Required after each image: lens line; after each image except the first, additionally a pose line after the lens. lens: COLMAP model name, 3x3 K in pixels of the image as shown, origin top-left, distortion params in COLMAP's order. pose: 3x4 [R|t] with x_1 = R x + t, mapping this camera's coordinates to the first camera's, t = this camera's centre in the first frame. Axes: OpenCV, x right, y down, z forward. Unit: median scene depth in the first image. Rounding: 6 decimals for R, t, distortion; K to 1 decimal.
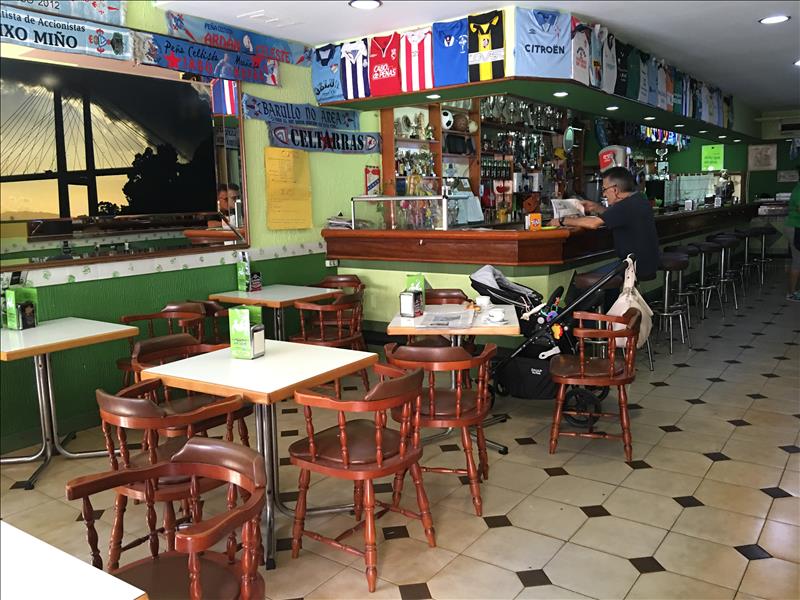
lens RADIAL K [[666.4, 0, 398.5], [0, 666.4, 299.1], [0, 0, 1]] dist [0.055858, -0.105626]
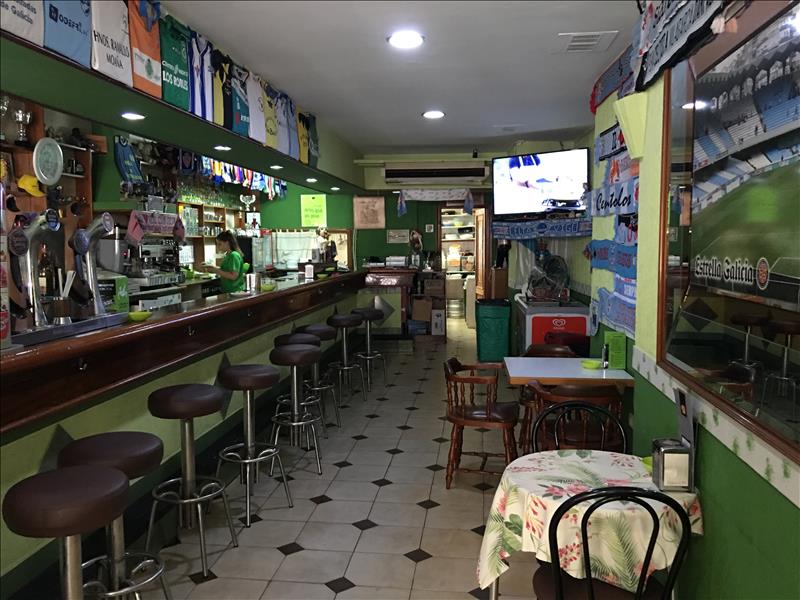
lens RADIAL K [[666.4, 0, 397.7], [0, 666.4, 300.7], [0, 0, 1]] dist [0.055858, -0.105626]
pose [[0.873285, -0.018316, 0.486865, 0.124834], [0.053034, 0.996929, -0.057623, -0.039736], [-0.484314, 0.076142, 0.871575, 0.202378]]
